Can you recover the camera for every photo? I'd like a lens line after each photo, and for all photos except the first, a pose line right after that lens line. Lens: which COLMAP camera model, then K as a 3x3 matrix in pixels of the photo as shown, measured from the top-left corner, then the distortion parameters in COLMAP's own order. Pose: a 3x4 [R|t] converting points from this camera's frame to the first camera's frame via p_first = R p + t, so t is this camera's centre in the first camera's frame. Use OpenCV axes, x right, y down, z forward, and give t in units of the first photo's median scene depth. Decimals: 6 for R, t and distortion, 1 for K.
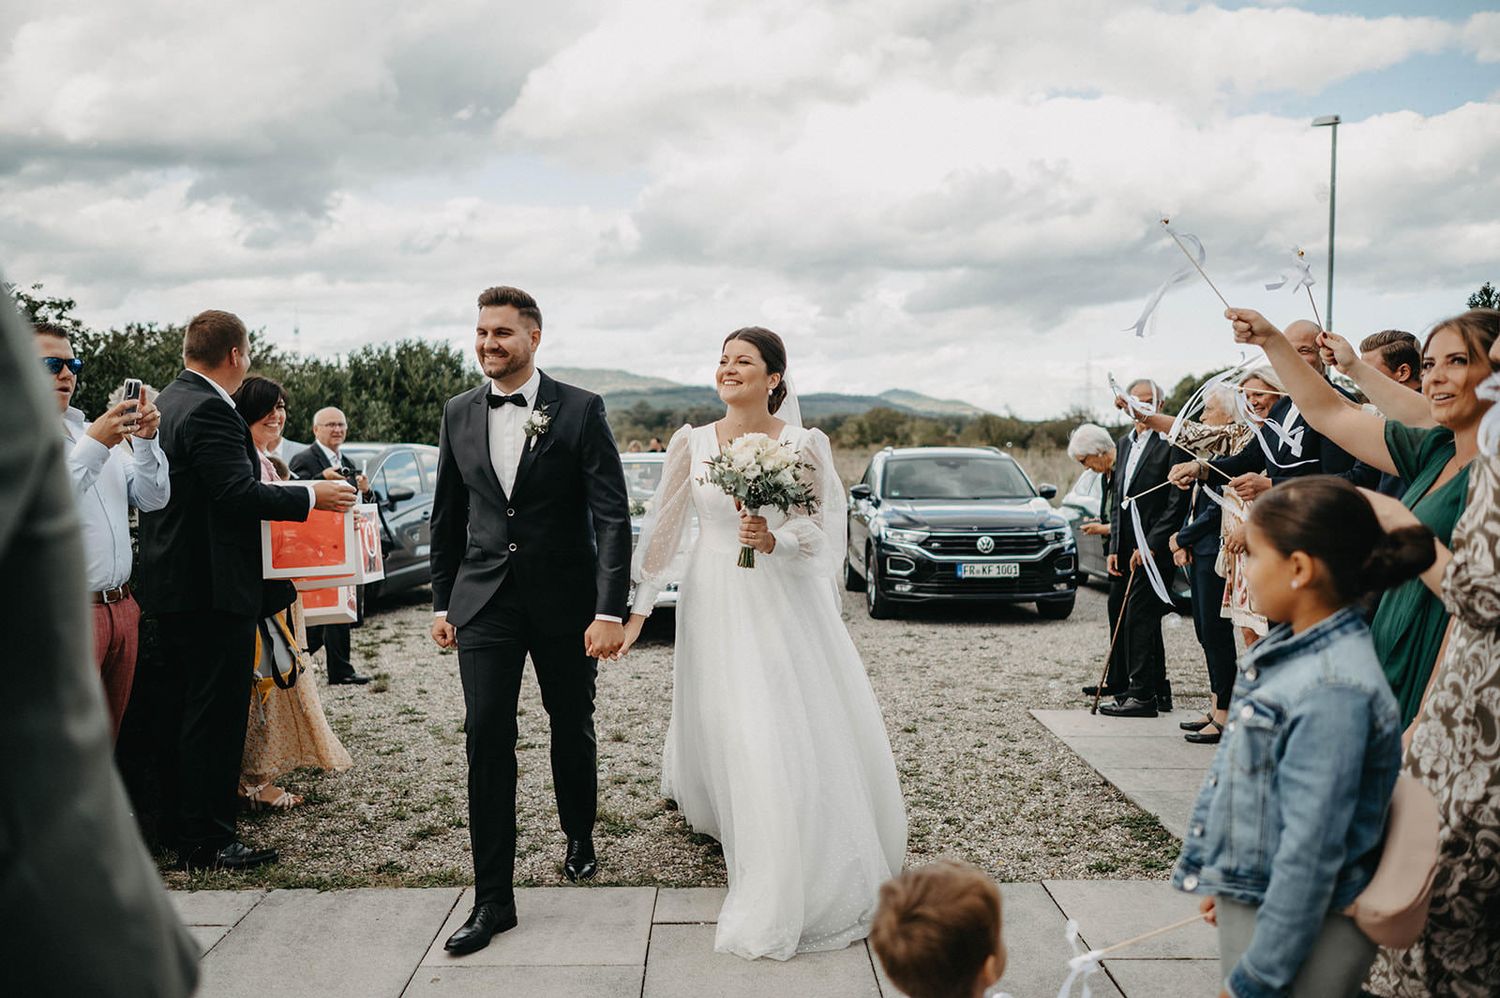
lens RADIAL K [[1356.5, 0, 740.2], [0, 1356.5, 500.6], [0, 0, 1]] dist [-0.008617, -0.007749]
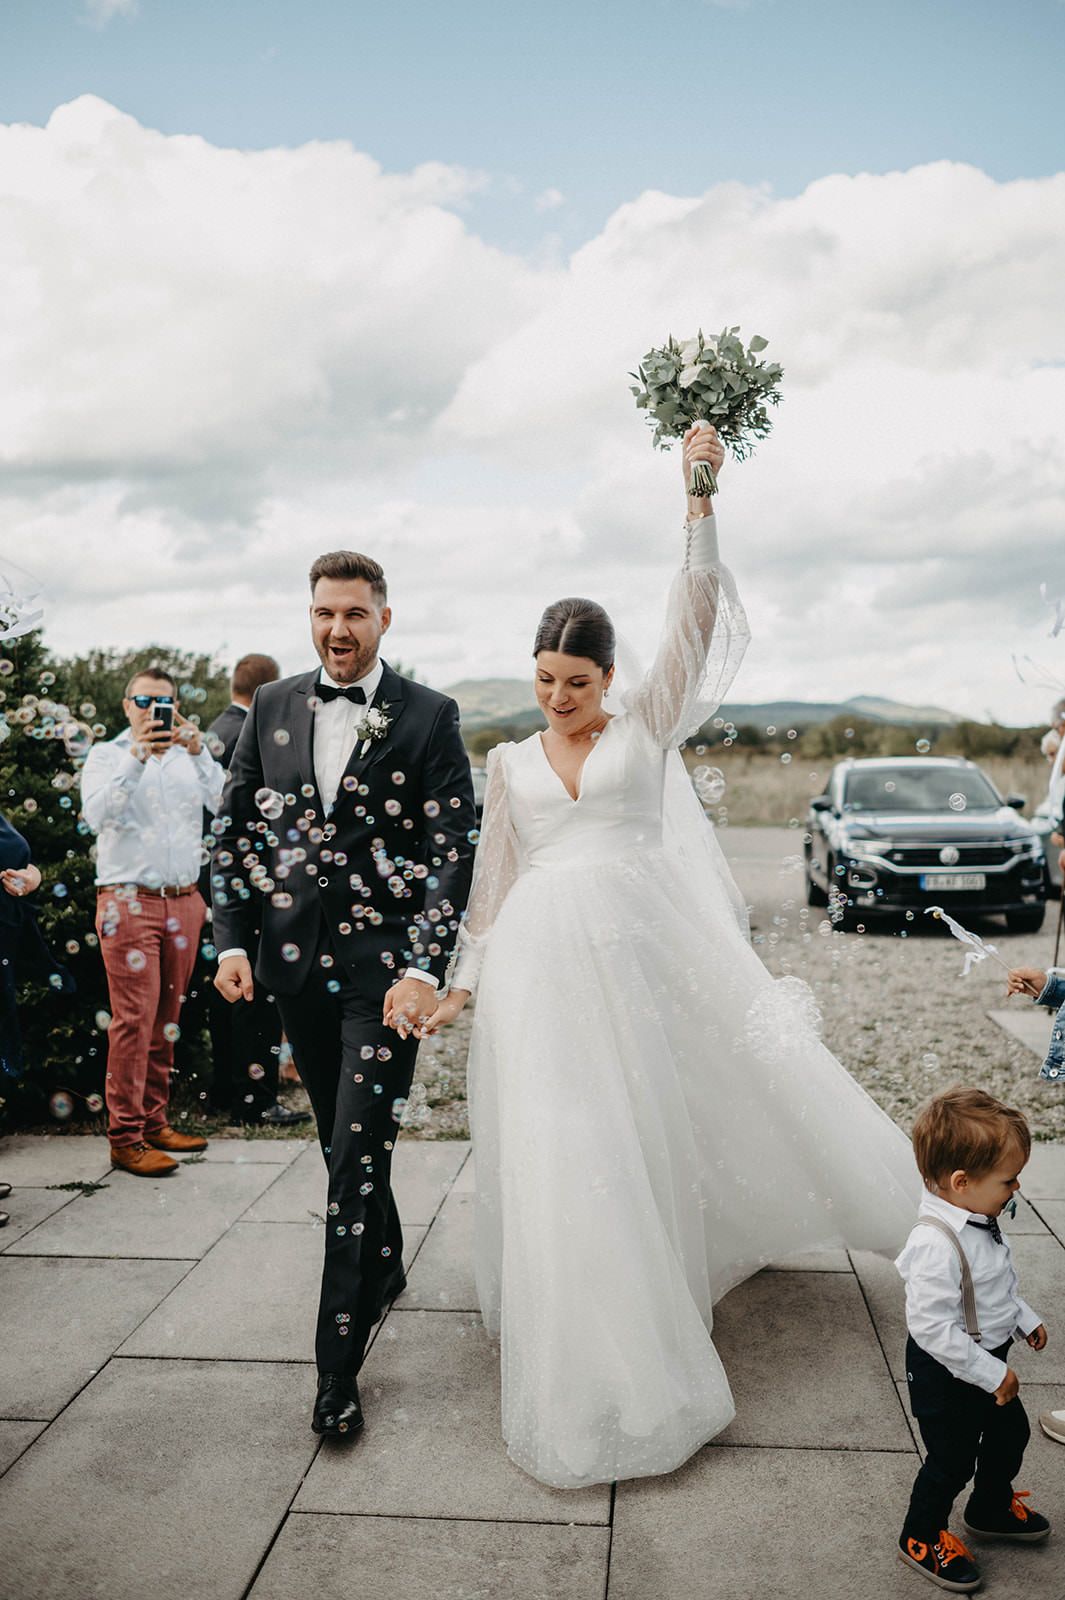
lens RADIAL K [[1470.3, 0, 509.0], [0, 1470.3, 839.7], [0, 0, 1]] dist [-0.000877, 0.005782]
pose [[0.992373, -0.006888, -0.123076, -0.006572], [0.008573, 0.999876, 0.013172, 0.003339], [0.122970, -0.014127, 0.992310, -0.104736]]
